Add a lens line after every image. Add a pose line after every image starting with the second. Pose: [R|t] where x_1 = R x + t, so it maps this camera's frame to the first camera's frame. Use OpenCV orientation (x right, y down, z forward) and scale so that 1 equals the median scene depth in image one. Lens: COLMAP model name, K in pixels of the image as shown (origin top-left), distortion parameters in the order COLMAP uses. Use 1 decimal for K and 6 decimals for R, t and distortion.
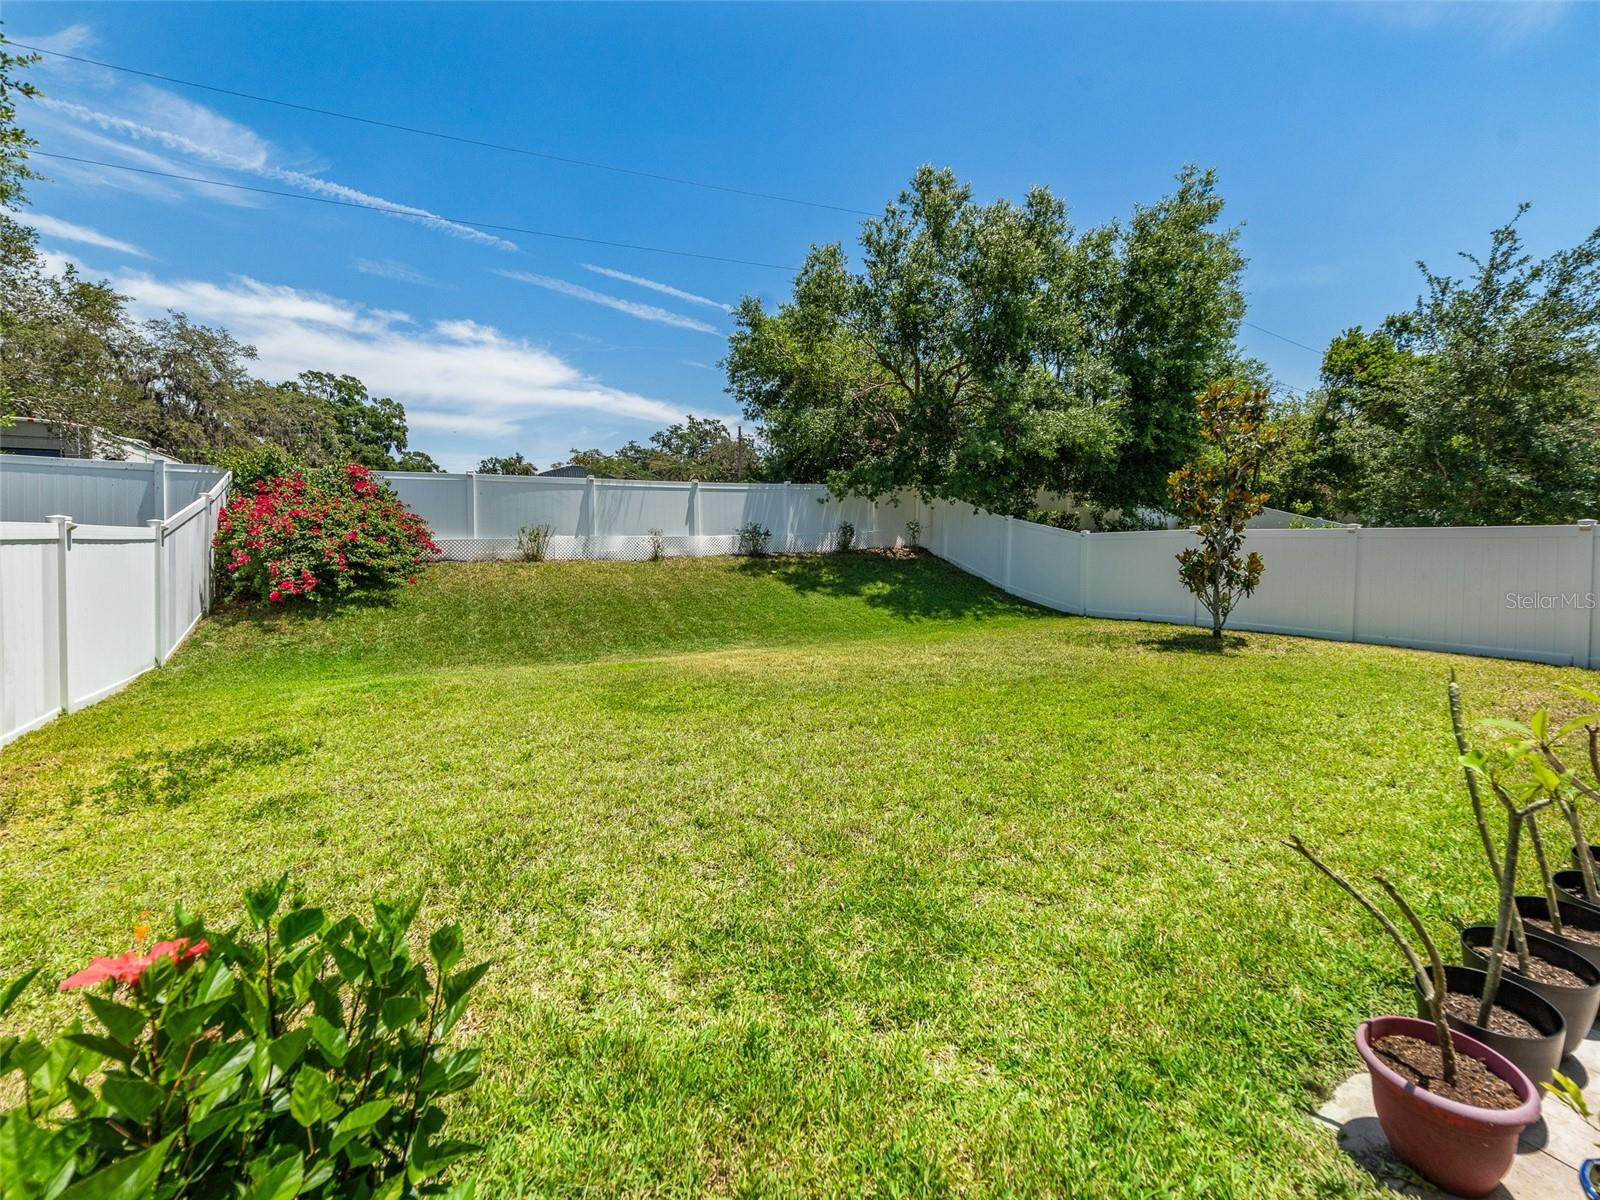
lens RADIAL K [[708.3, 0, 801.6], [0, 708.3, 497.6], [0, 0, 1]] dist [0.000333, 0.000011]
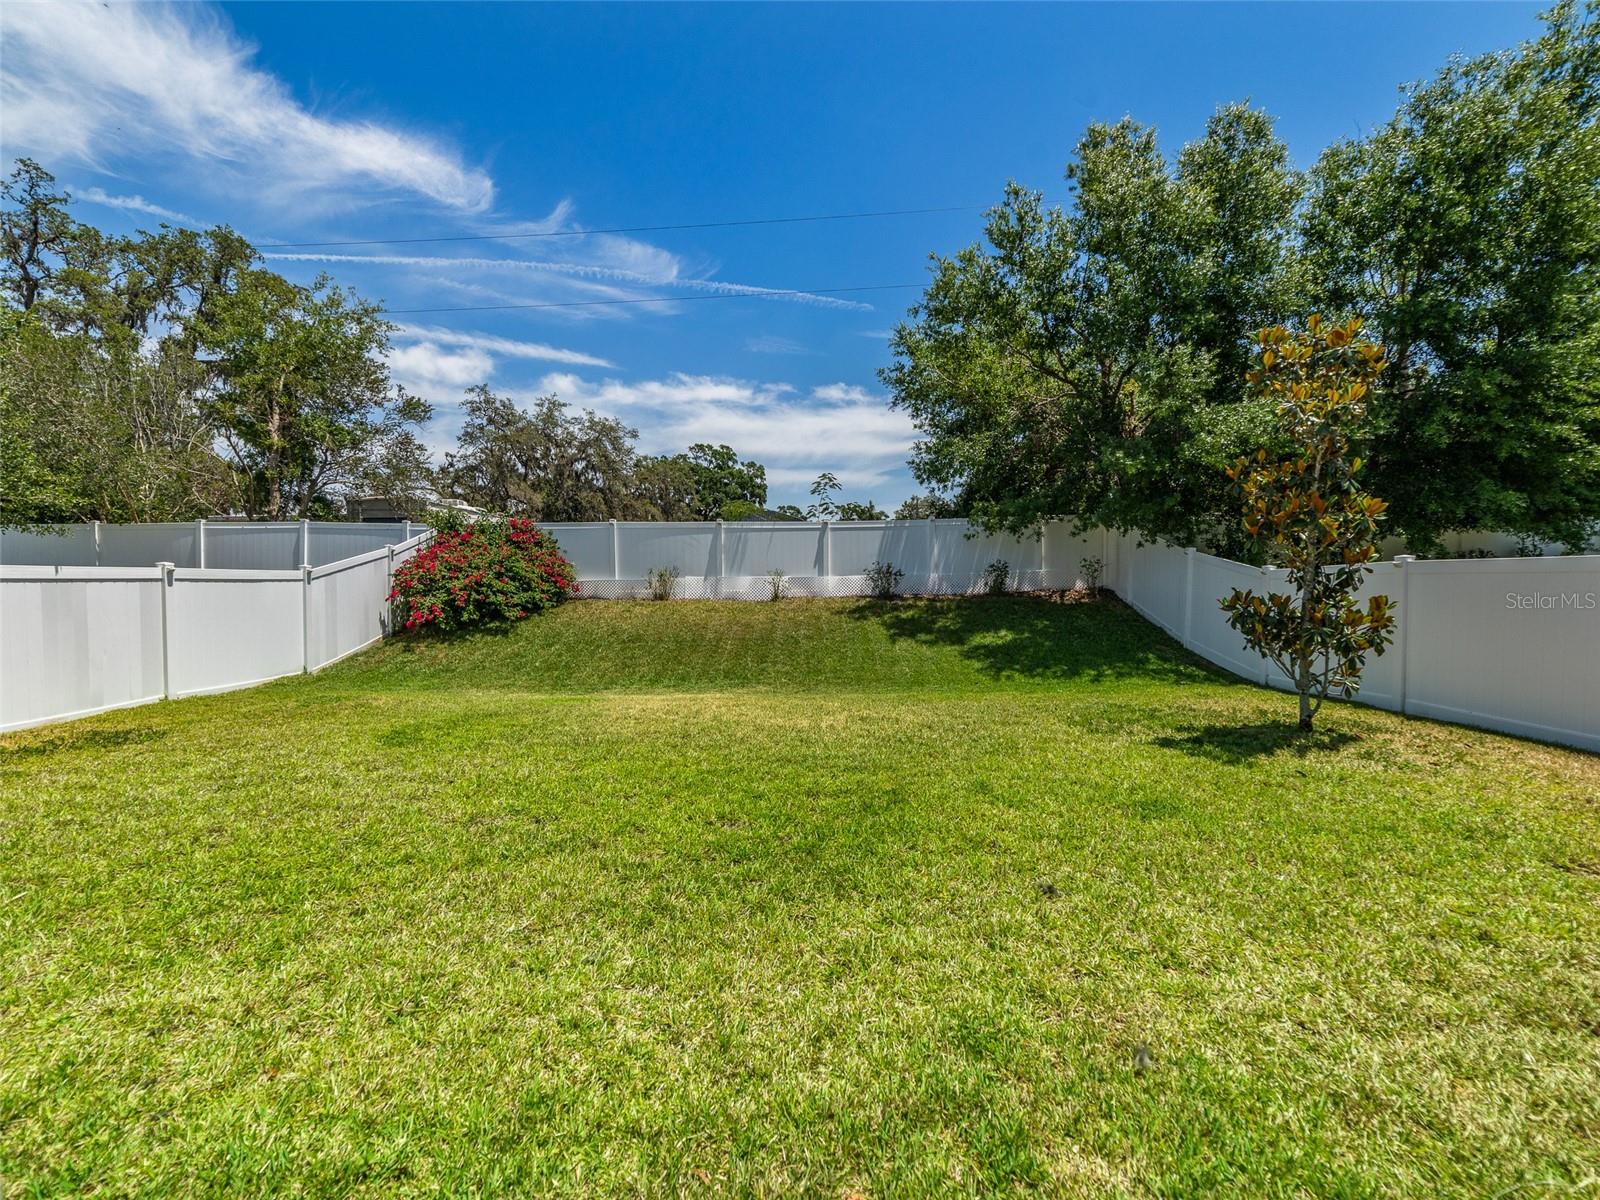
lens RADIAL K [[699.9, 0, 800.0], [0, 699.9, 600.0], [0, 0, 1]] dist [-0.000825, 0.000317]
pose [[0.868794, 0.011355, -0.495043, 0.275308], [0.030092, 0.996679, 0.075672, 0.011515], [0.494258, -0.080640, 0.865567, 0.137804]]
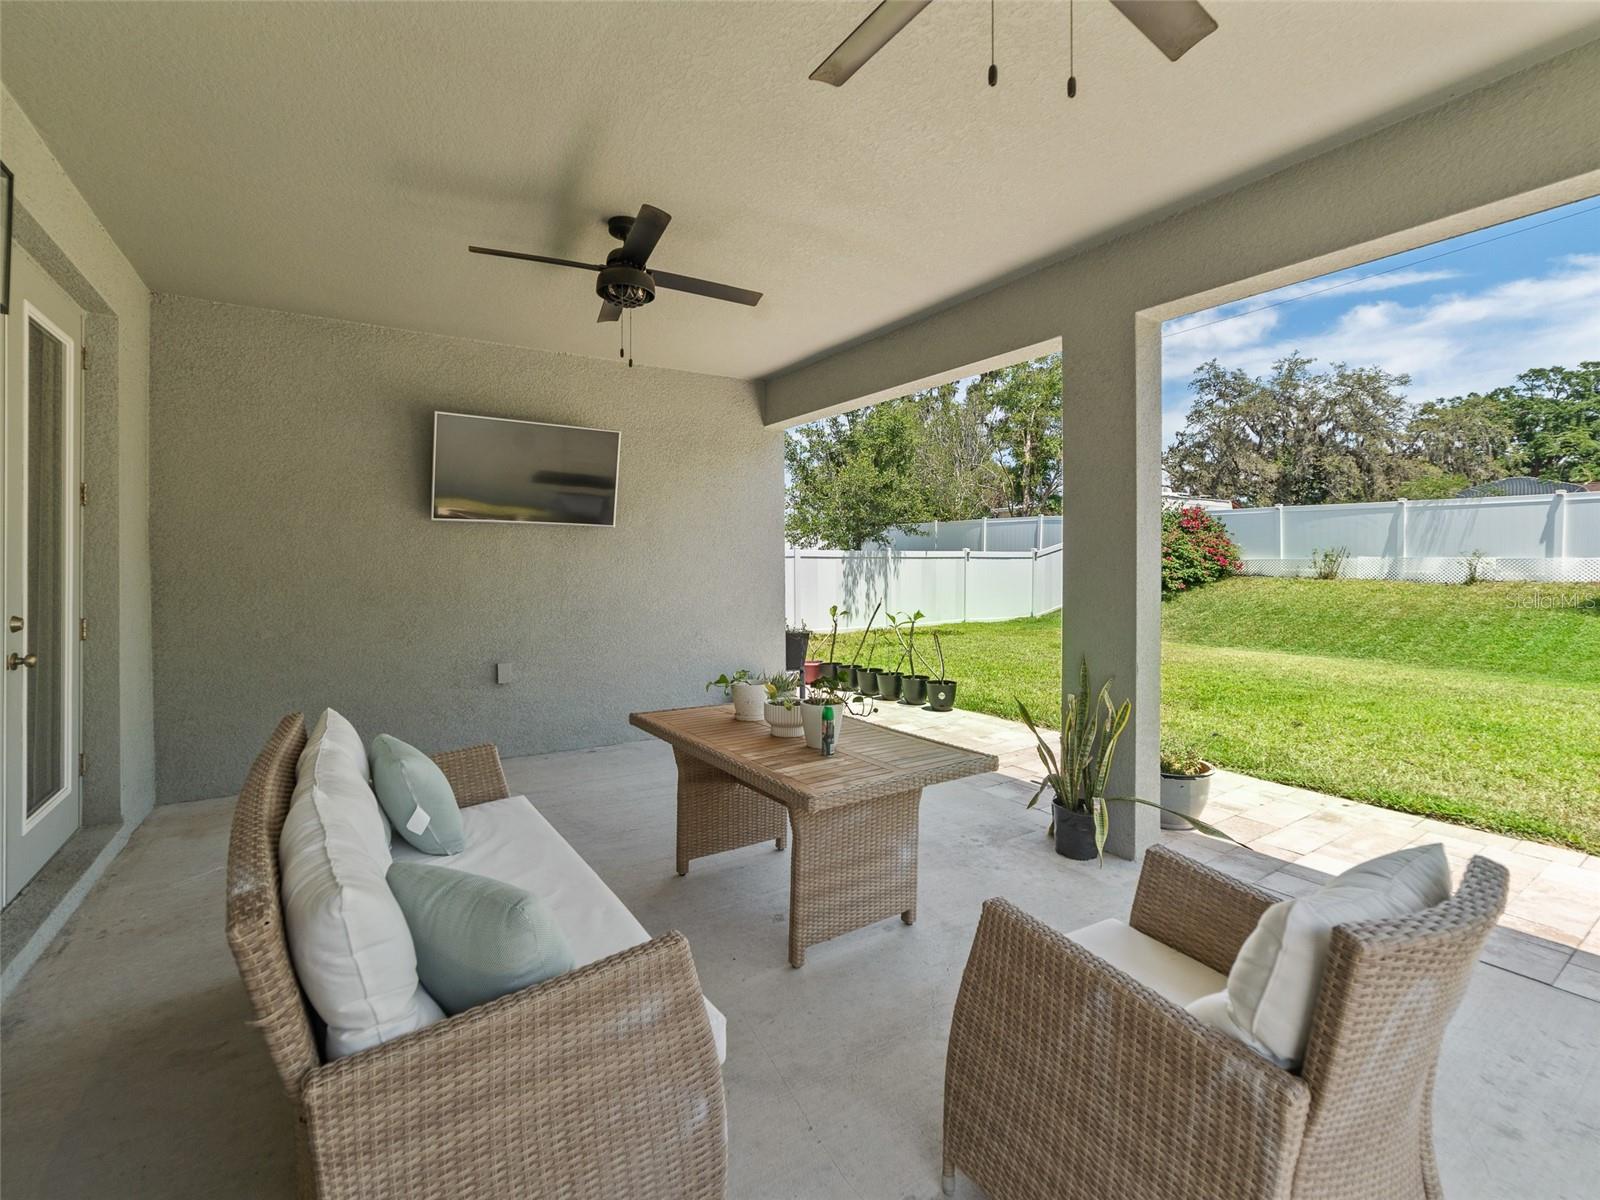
lens RADIAL K [[719.0, 0, 797.6], [0, 719.0, 558.2], [0, 0, 1]] dist [0.001606, 0.000382]
pose [[0.085599, 0.006780, -0.996307, 0.570059], [0.049900, 0.998693, 0.011084, 0.000280], [0.995079, -0.050665, 0.085149, 0.042177]]
